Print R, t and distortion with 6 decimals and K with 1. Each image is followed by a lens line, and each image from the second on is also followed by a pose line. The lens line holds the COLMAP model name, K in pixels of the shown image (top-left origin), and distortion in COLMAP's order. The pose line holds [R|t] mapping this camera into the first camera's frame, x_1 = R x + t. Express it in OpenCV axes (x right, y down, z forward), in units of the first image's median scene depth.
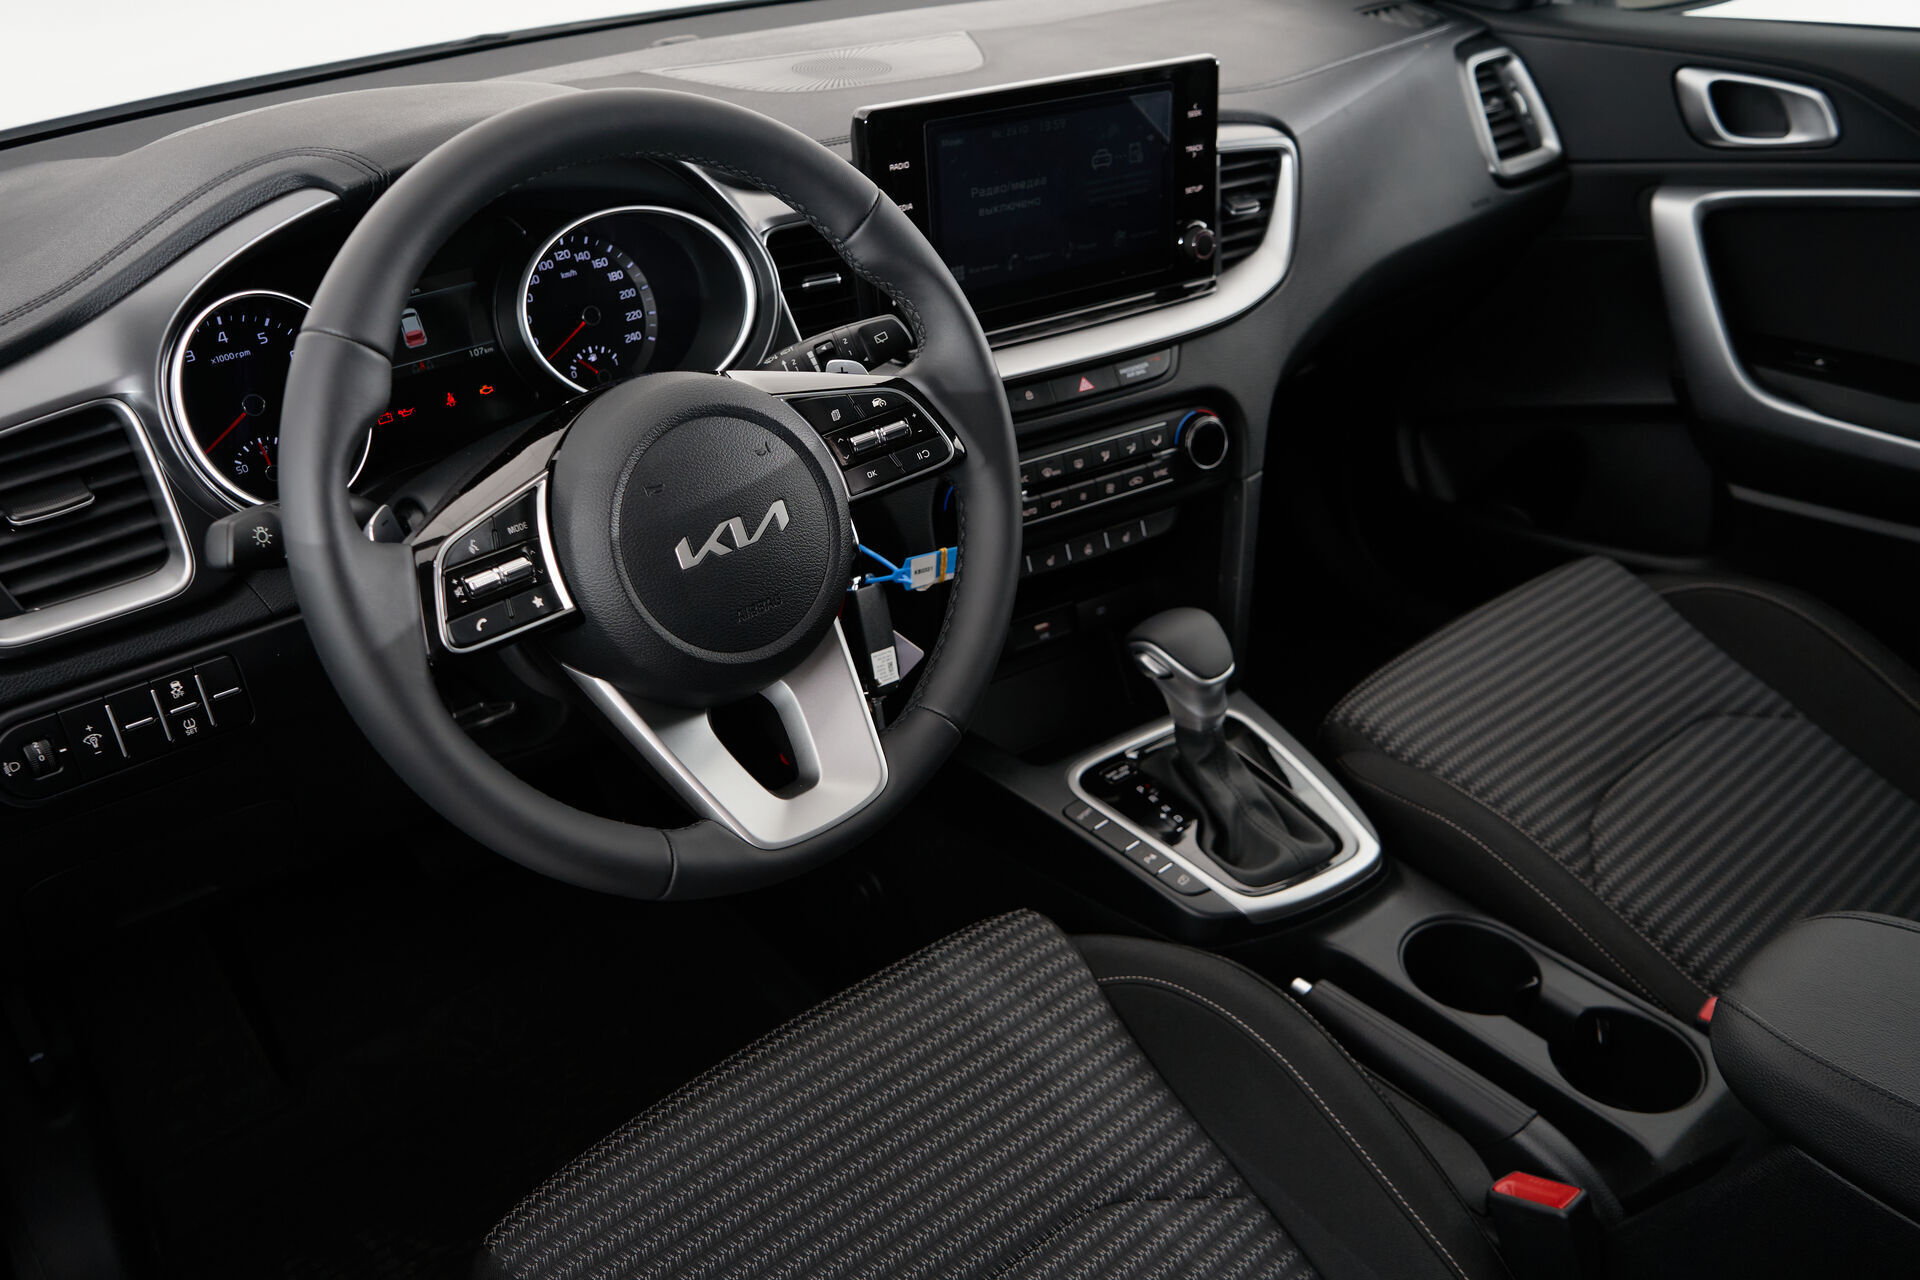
lens RADIAL K [[1542.6, 0, 960.0], [0, 1542.6, 640.0], [0, 0, 1]] dist [0.008926, 0.006614]
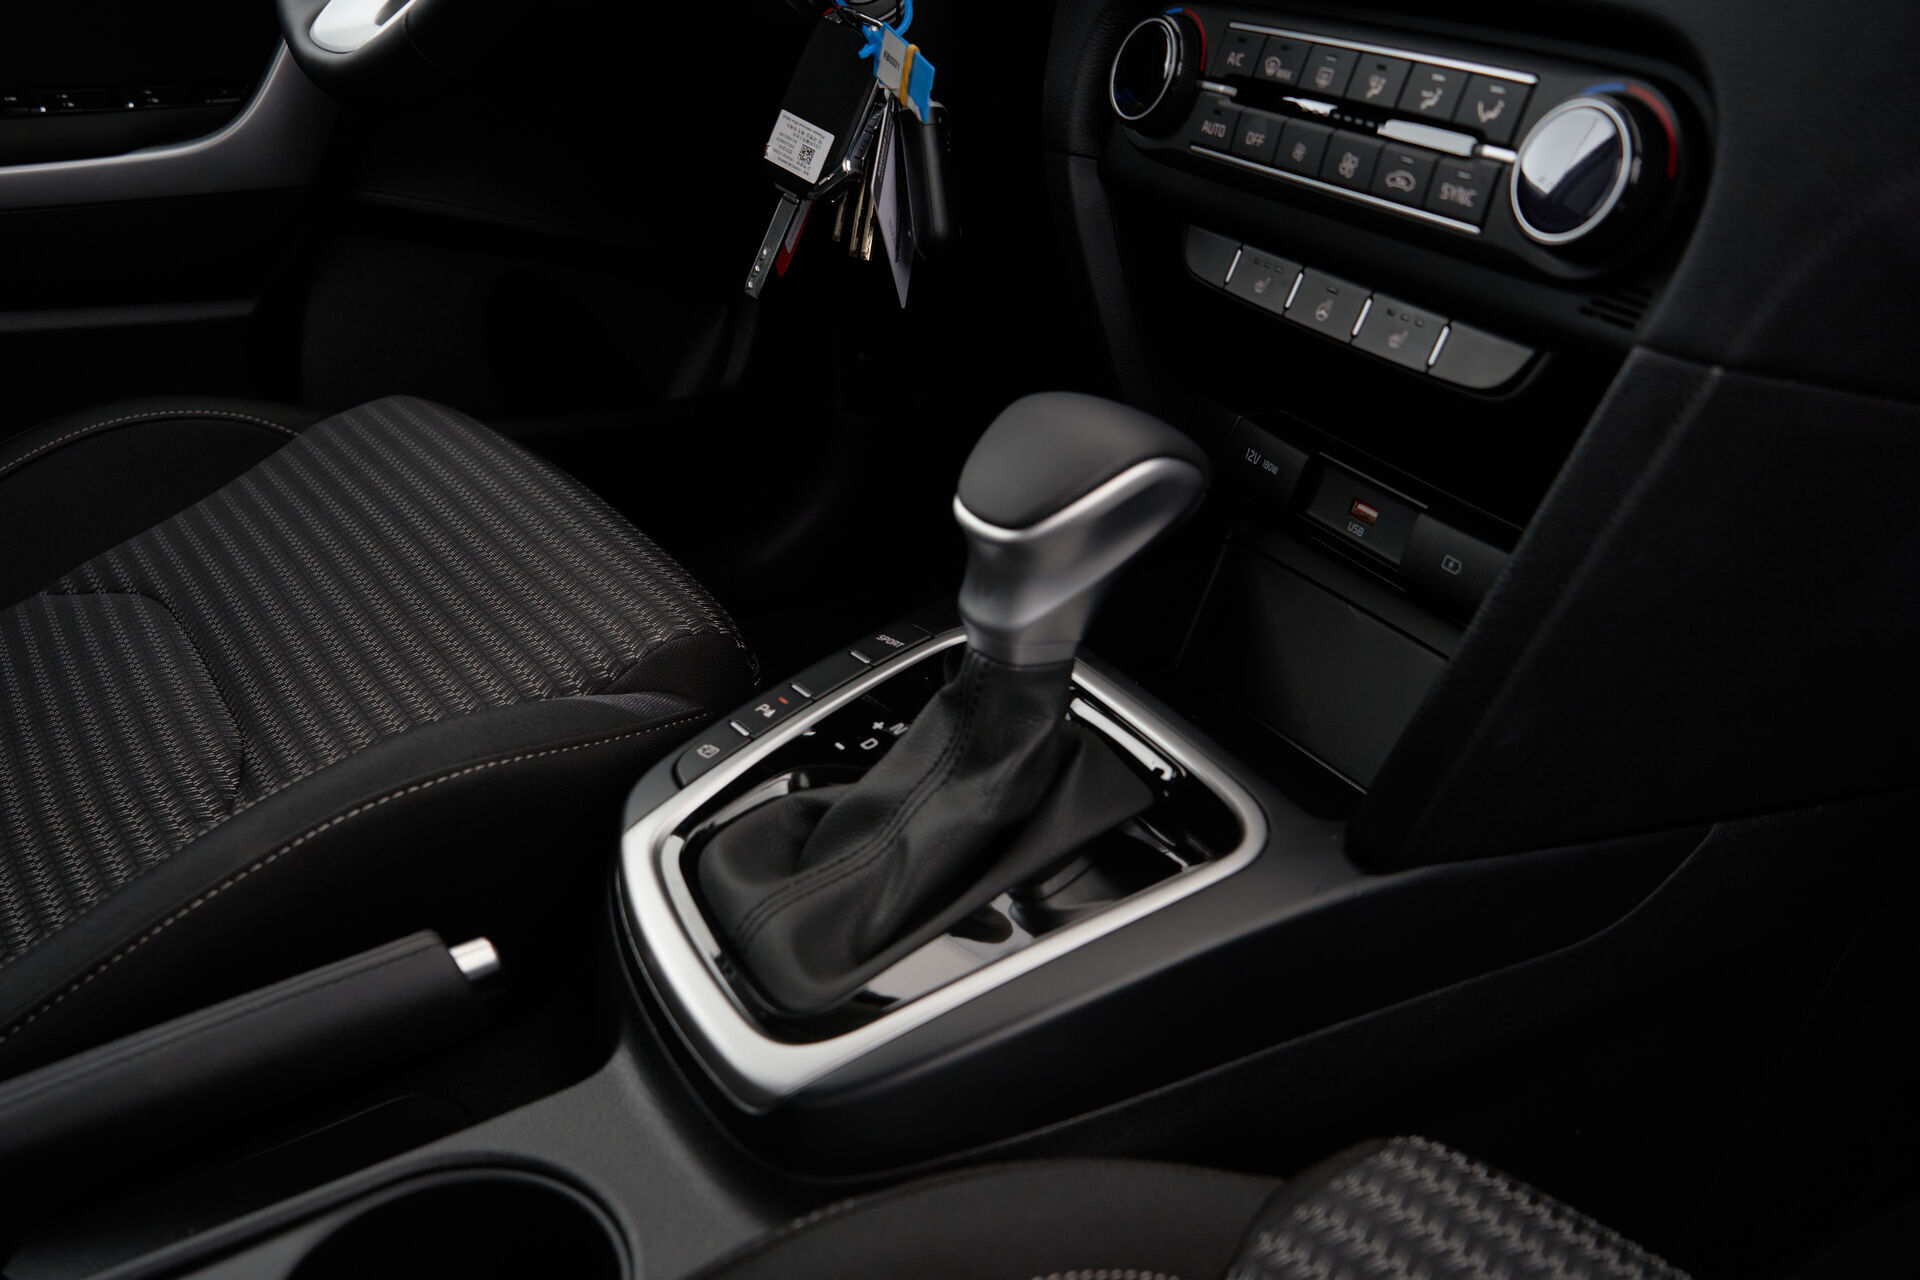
lens RADIAL K [[1622.0, 0, 960.0], [0, 1622.0, 640.0], [0, 0, 1]] dist [-0.073863, 0.007850]
pose [[-0.090846, 0.454928, -0.885882, 0.550267], [-0.522433, 0.735554, 0.431305, -0.135311], [0.847827, 0.501997, 0.170847, 0.891610]]
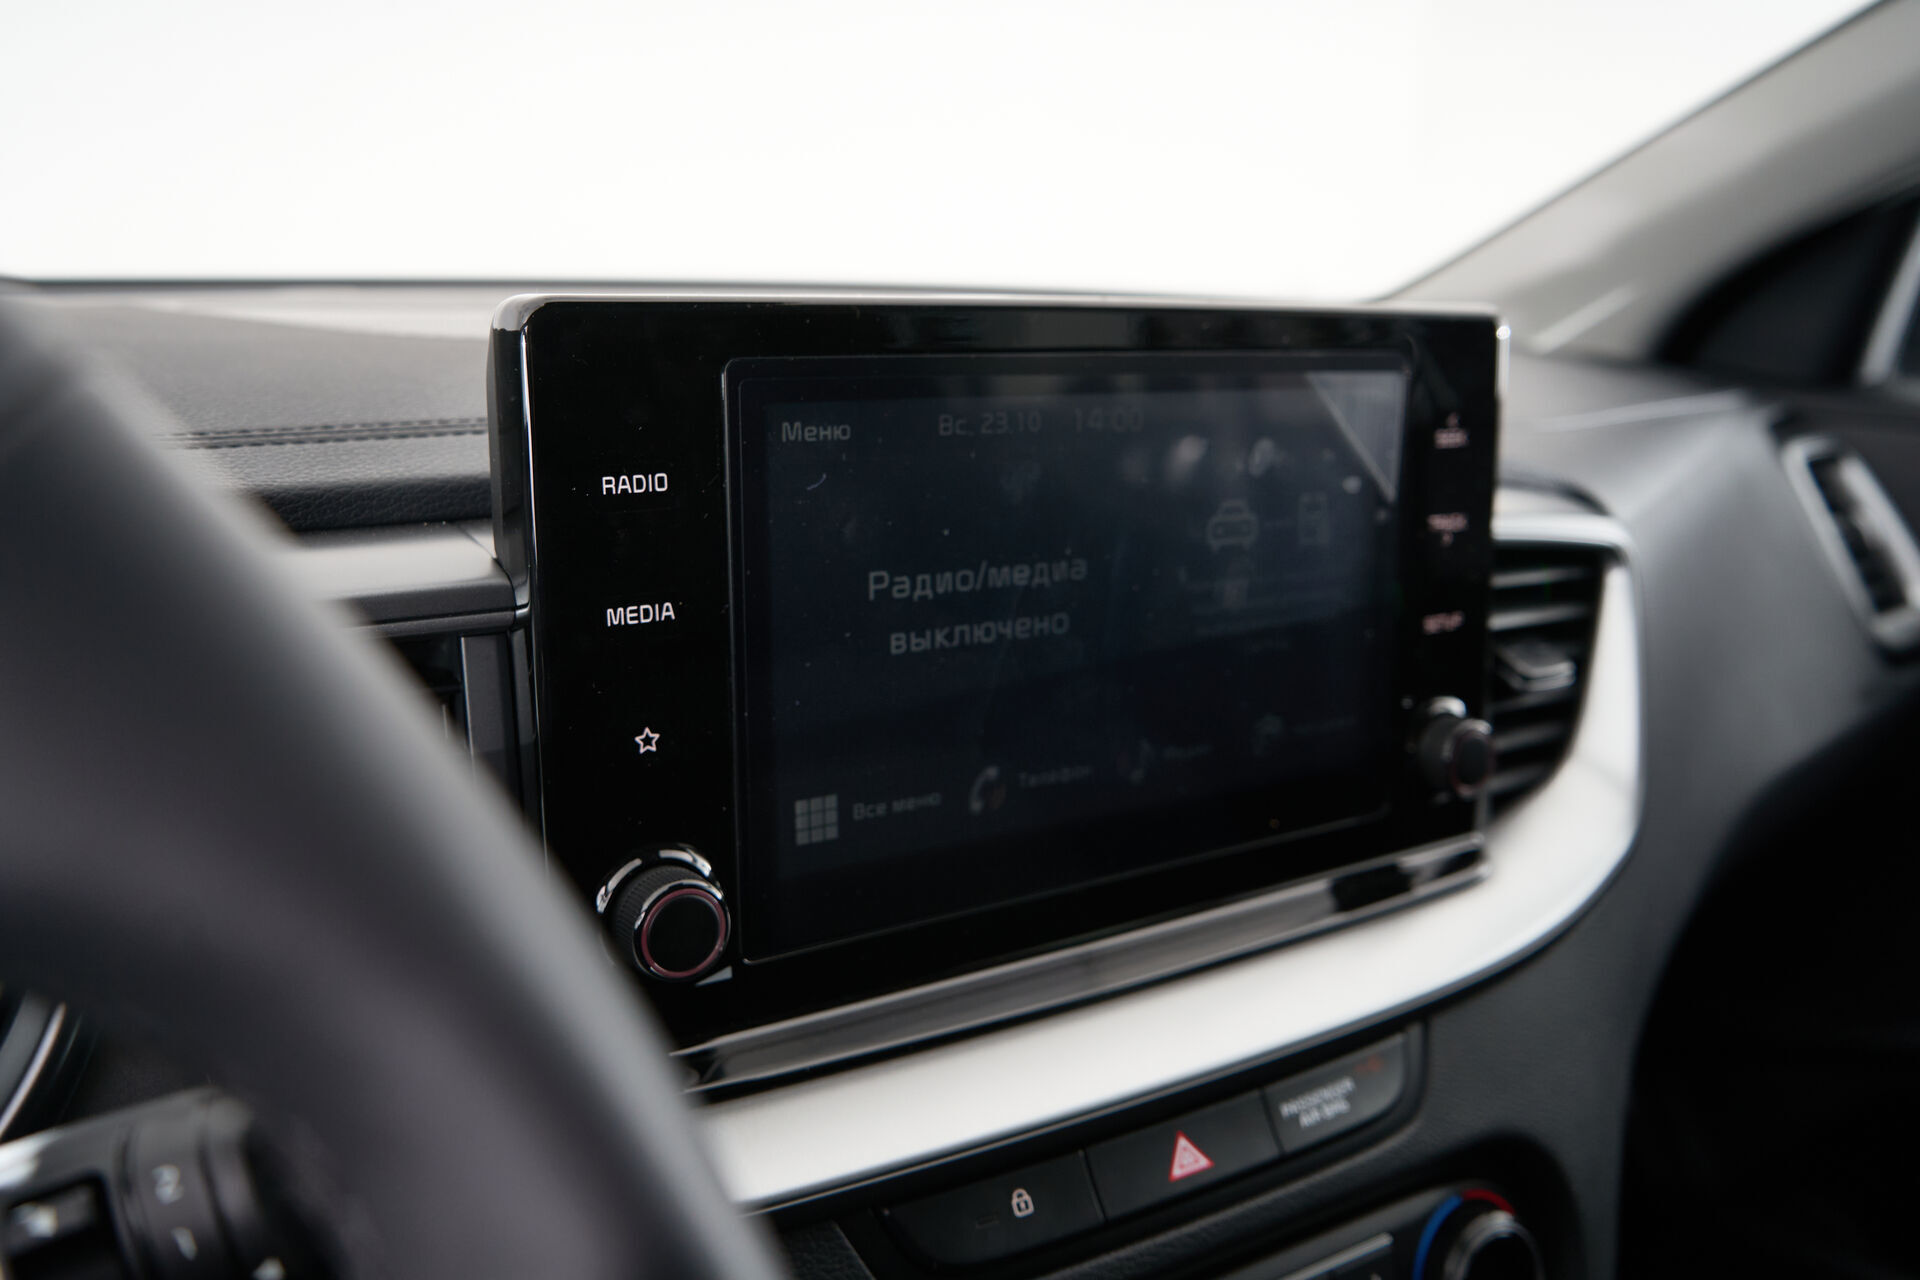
lens RADIAL K [[1622.0, 0, 960.0], [0, 1622.0, 640.0], [0, 0, 1]] dist [-0.073863, 0.007850]
pose [[0.998482, 0.048644, 0.025844, 0.017067], [-0.038934, 0.955147, -0.293562, -0.161706], [-0.038964, 0.292110, 0.955591, 0.612616]]
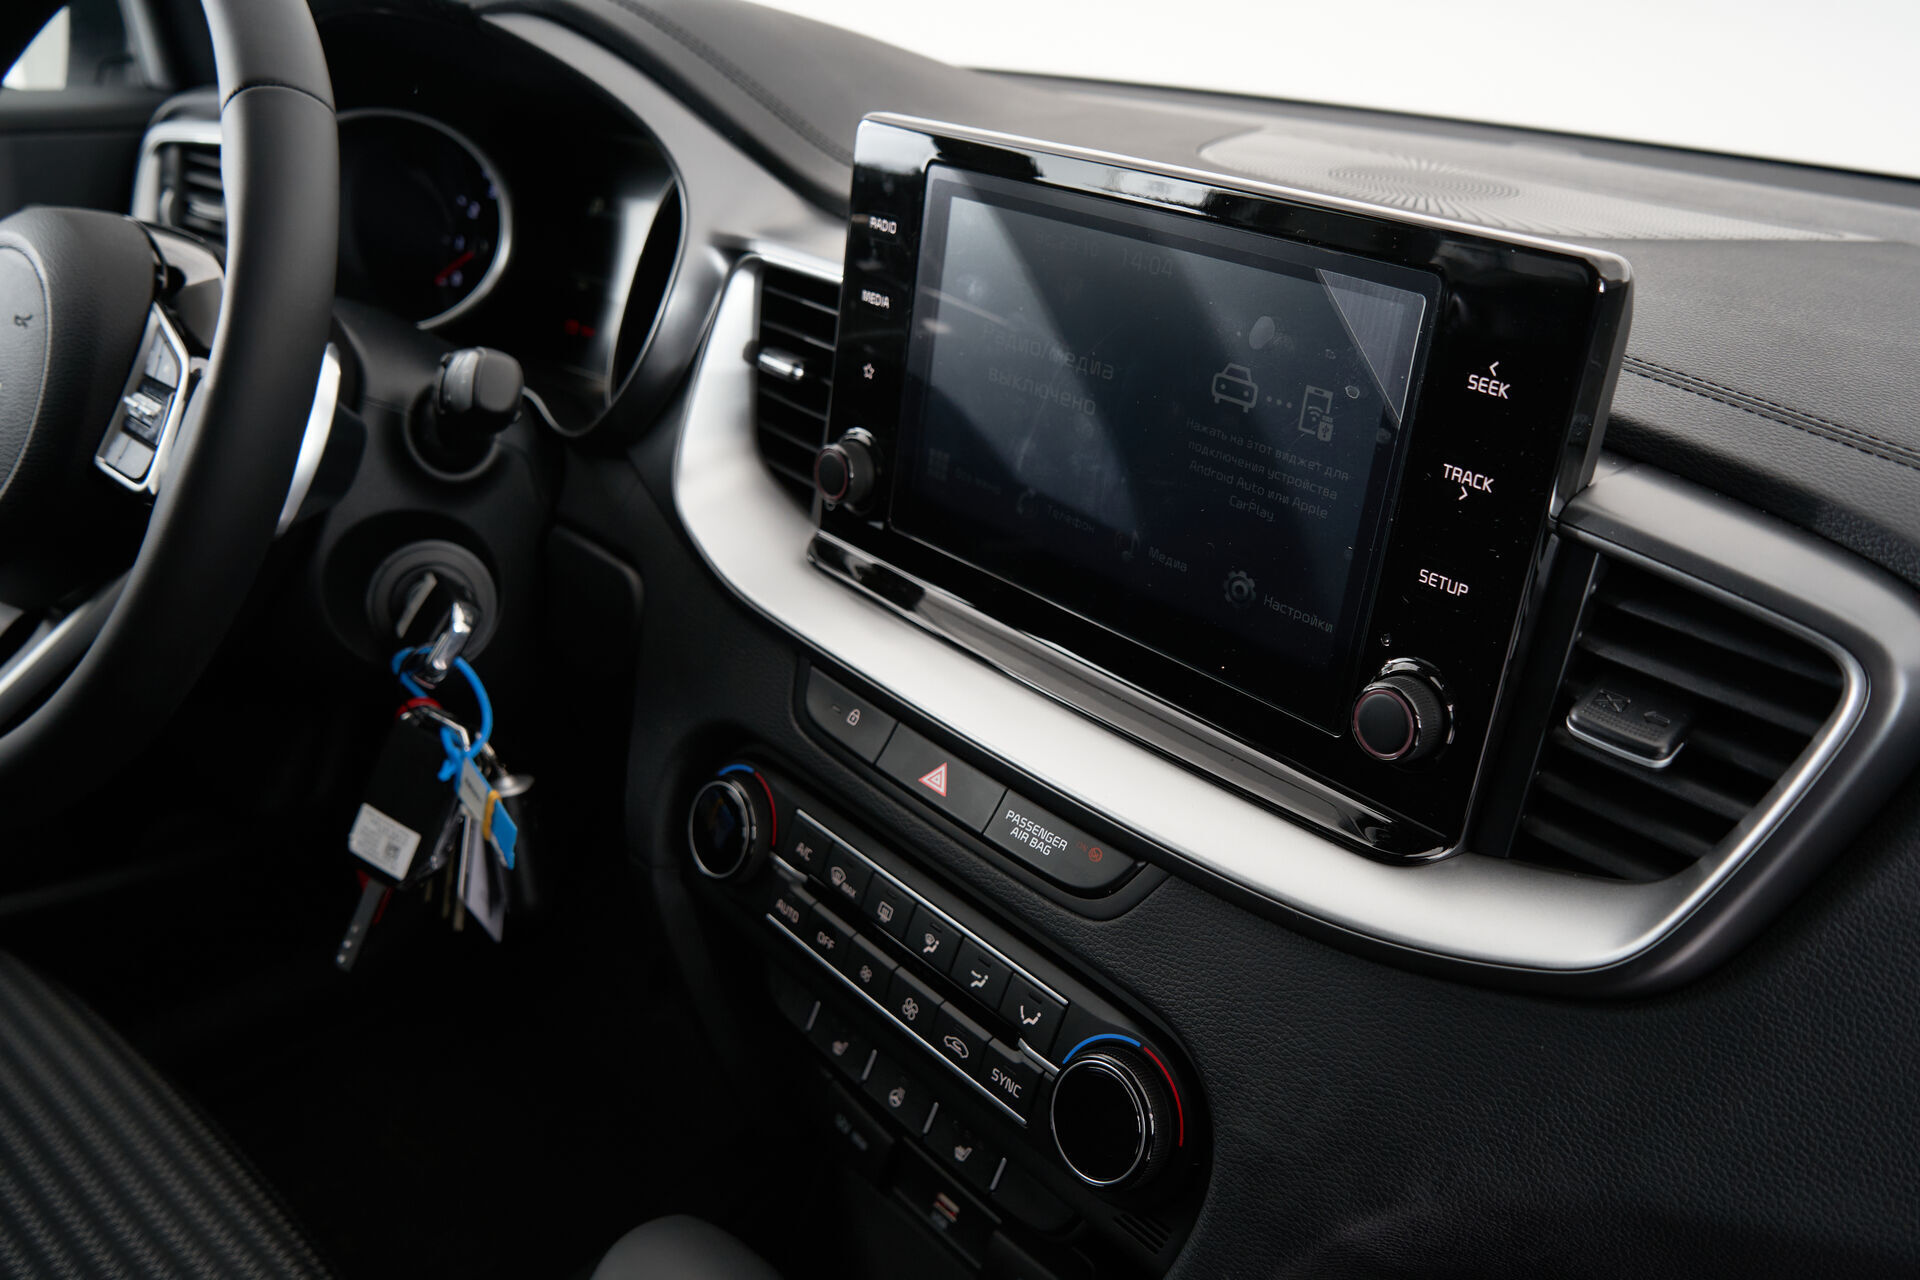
lens RADIAL K [[1622.0, 0, 960.0], [0, 1622.0, 640.0], [0, 0, 1]] dist [-0.073863, 0.007850]
pose [[0.140466, 0.420167, -0.896509, 0.482024], [-0.564190, 0.778058, 0.276254, -0.323117], [0.813609, 0.466997, 0.346345, 0.785744]]
